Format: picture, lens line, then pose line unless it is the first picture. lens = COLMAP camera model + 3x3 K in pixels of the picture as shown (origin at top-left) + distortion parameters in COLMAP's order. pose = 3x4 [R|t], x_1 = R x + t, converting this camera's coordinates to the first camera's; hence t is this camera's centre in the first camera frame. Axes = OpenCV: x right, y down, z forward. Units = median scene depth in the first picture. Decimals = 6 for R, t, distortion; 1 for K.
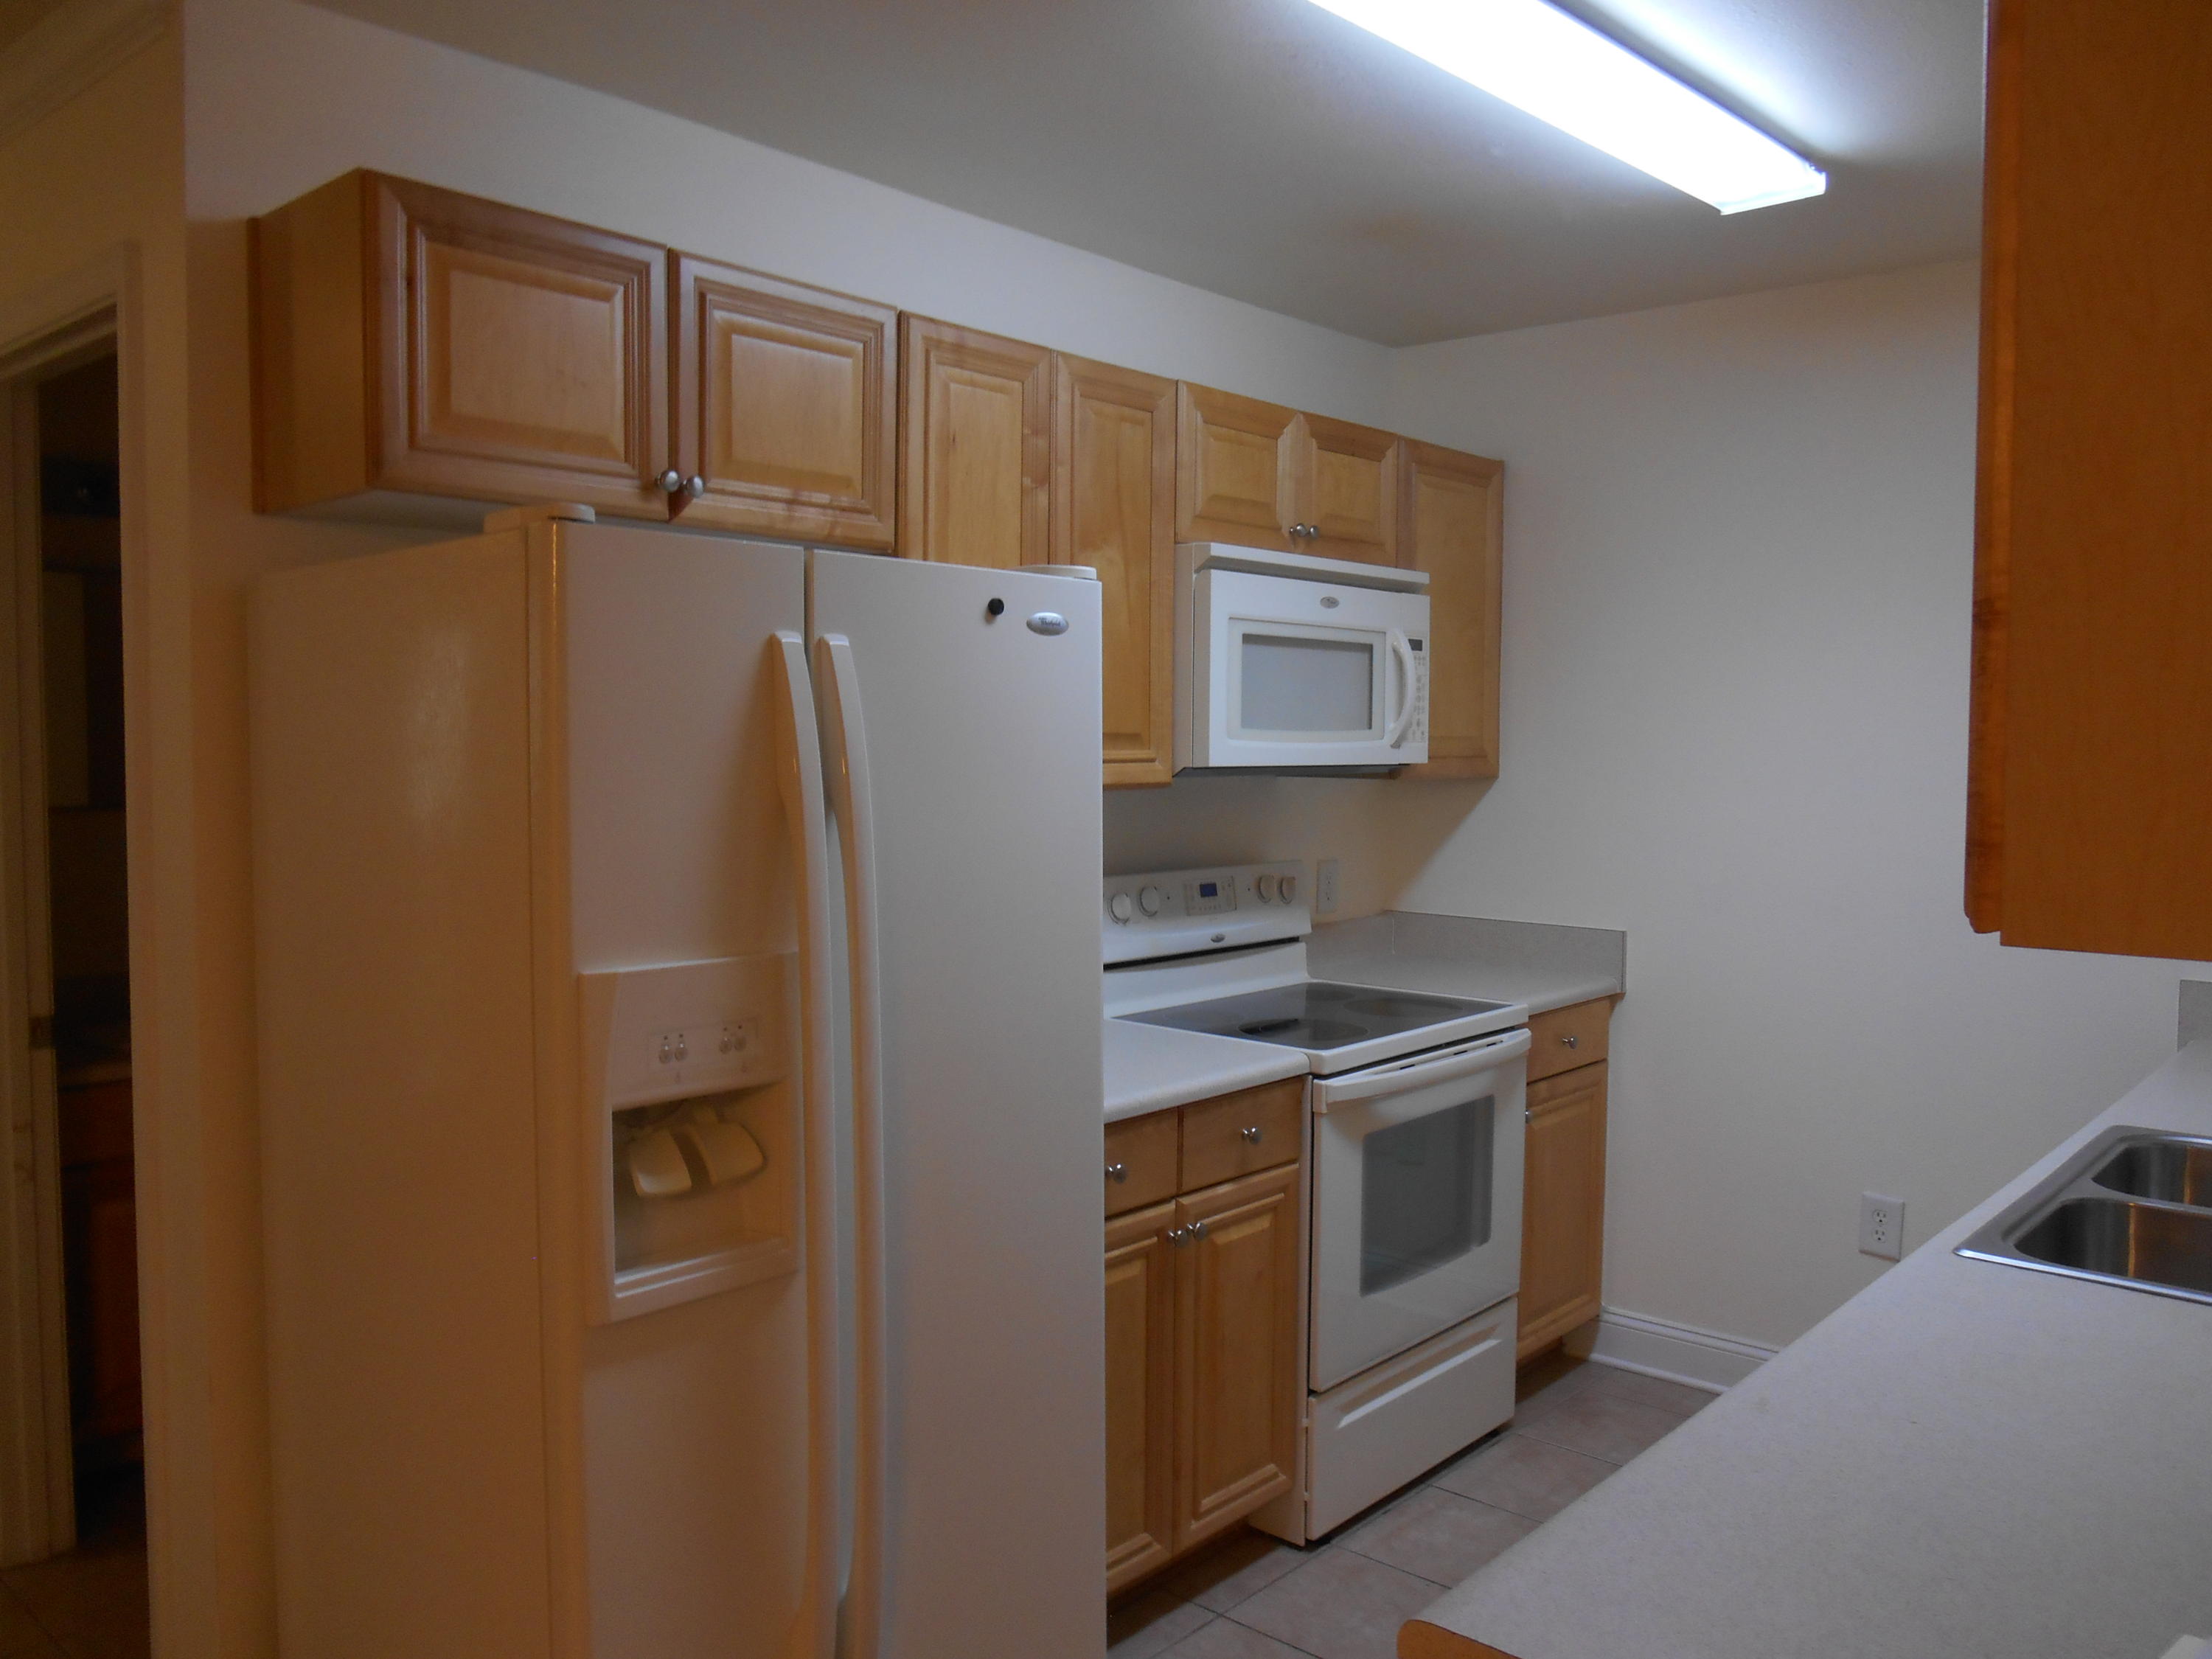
lens RADIAL K [[1675.6, 0, 1106.0], [0, 1675.6, 829.5], [0, 0, 1]] dist [-0.012104, -0.004103]
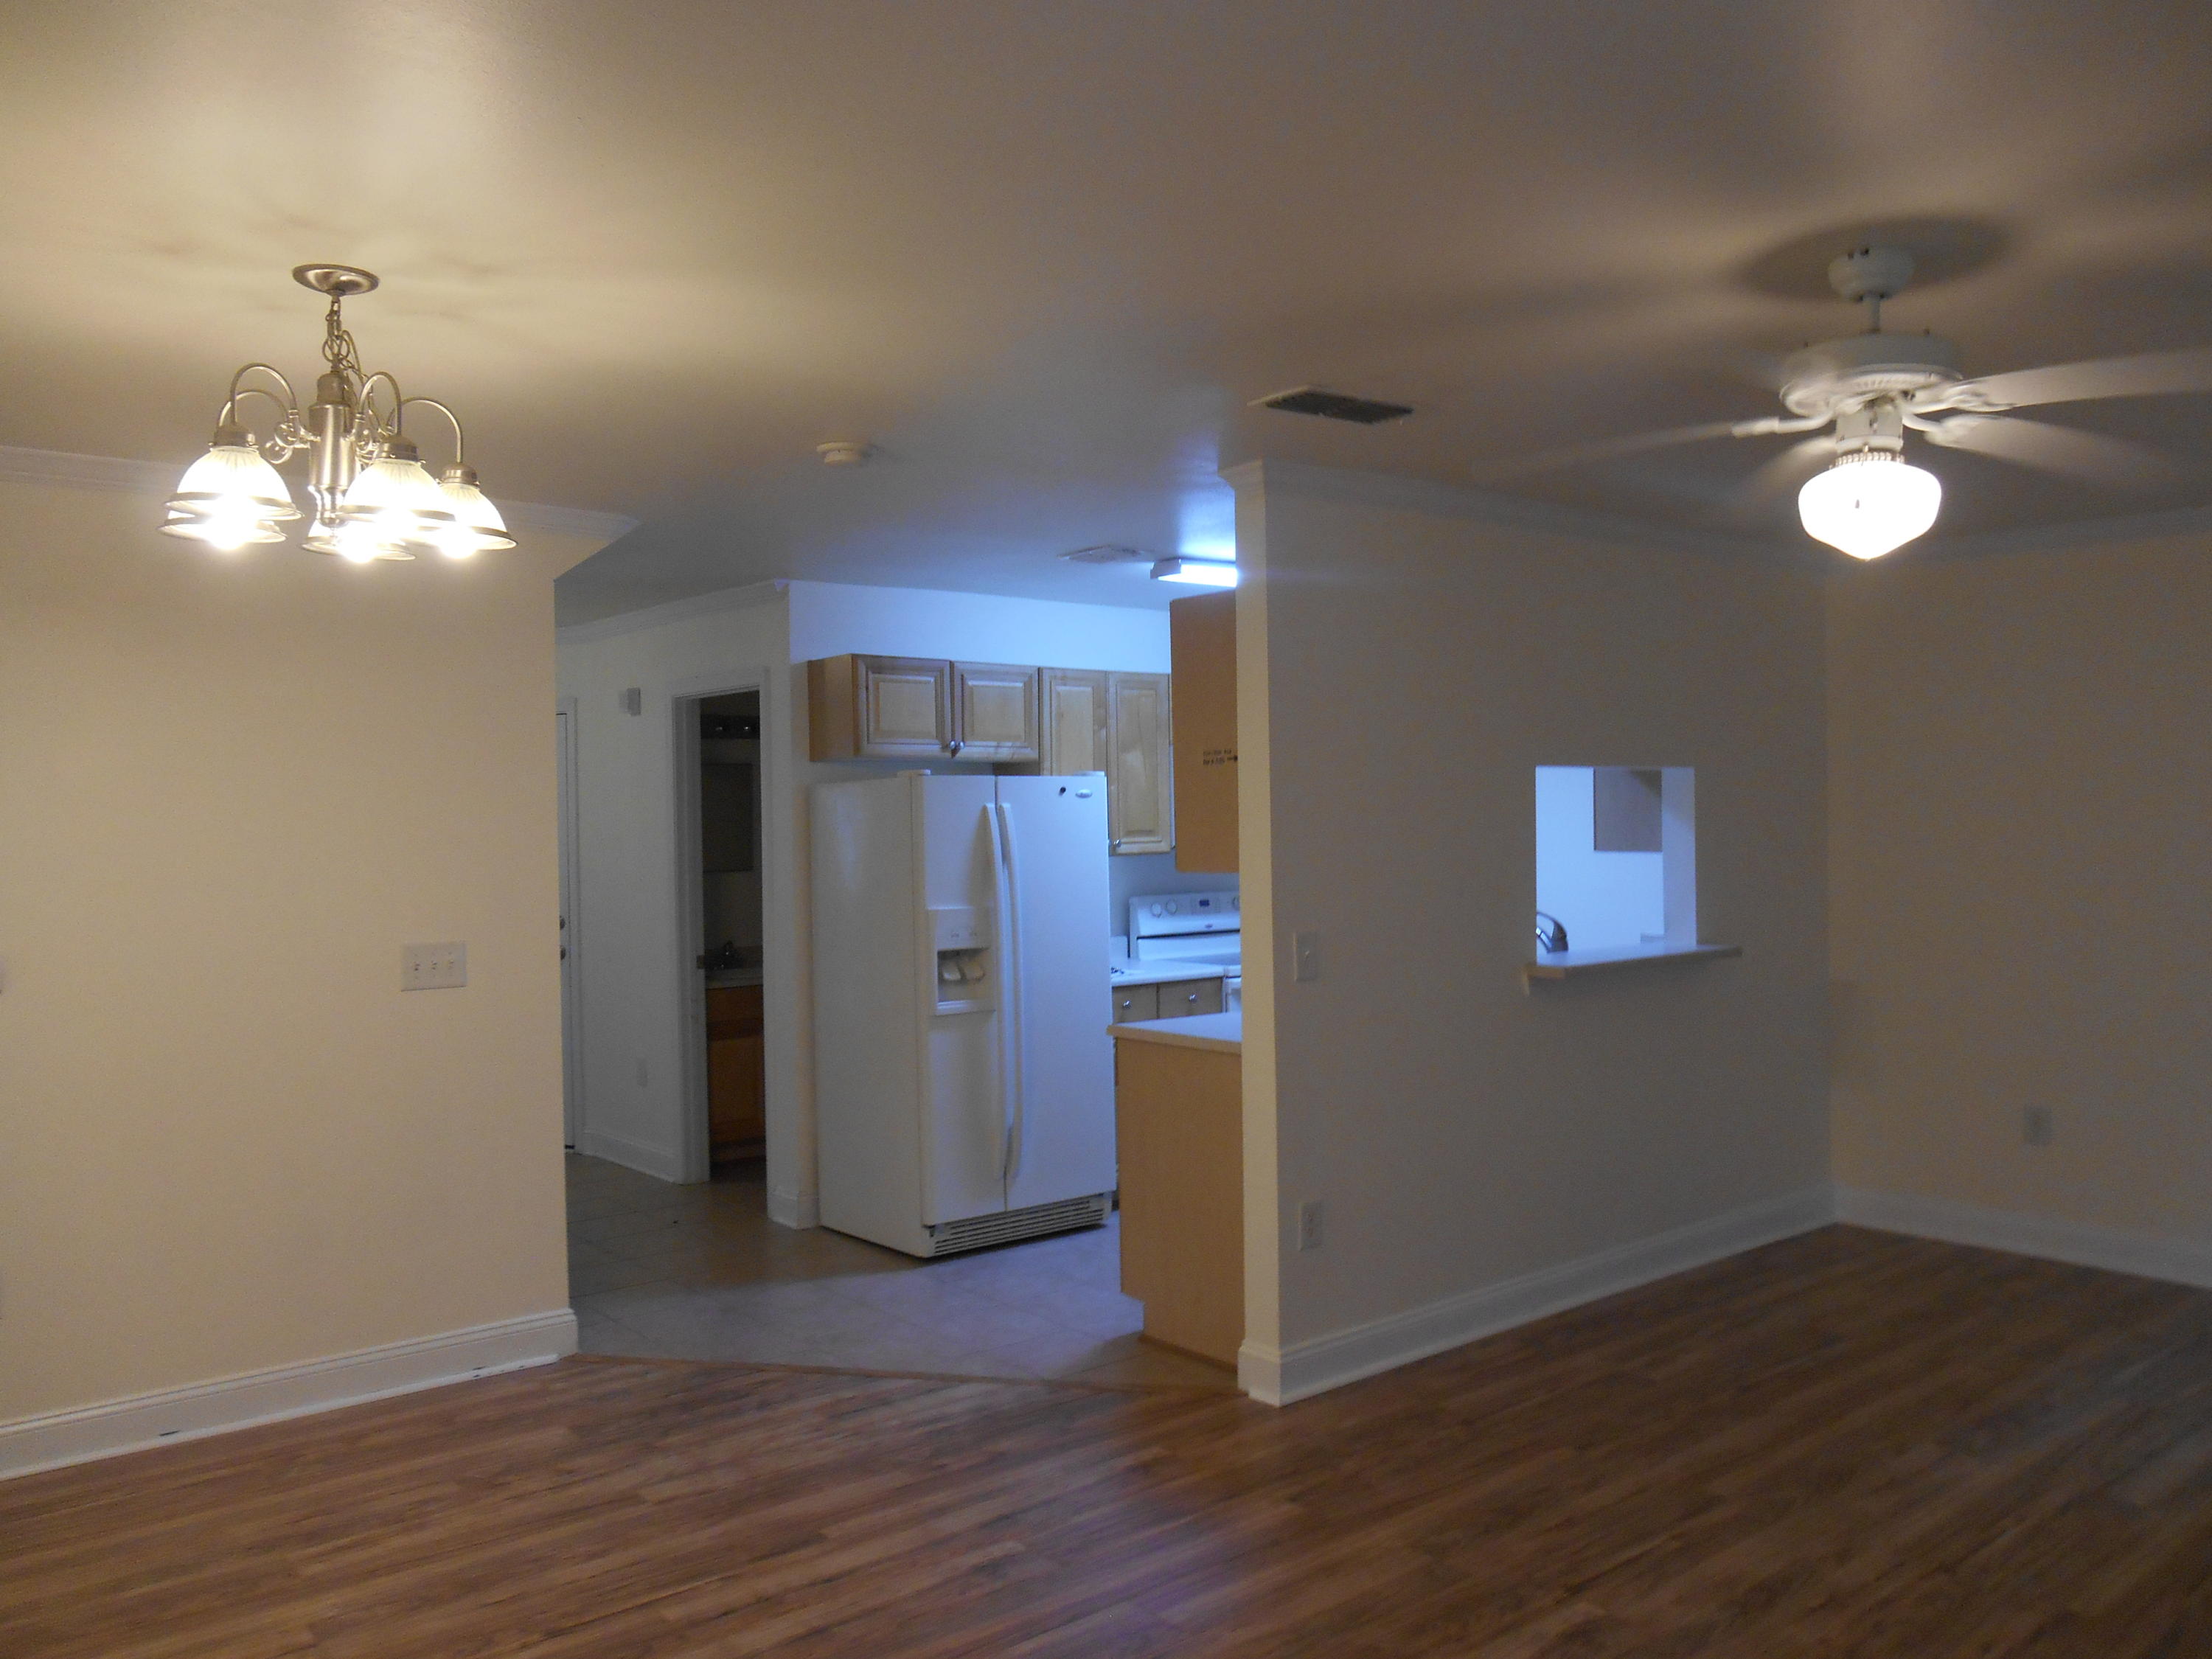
lens RADIAL K [[1675.6, 0, 1106.0], [0, 1675.6, 829.5], [0, 0, 1]] dist [-0.012104, -0.004103]
pose [[0.987145, -0.020233, -0.158544, 0.439657], [0.012671, 0.998740, -0.048563, 0.071706], [0.159327, 0.045929, 0.986157, -1.733868]]
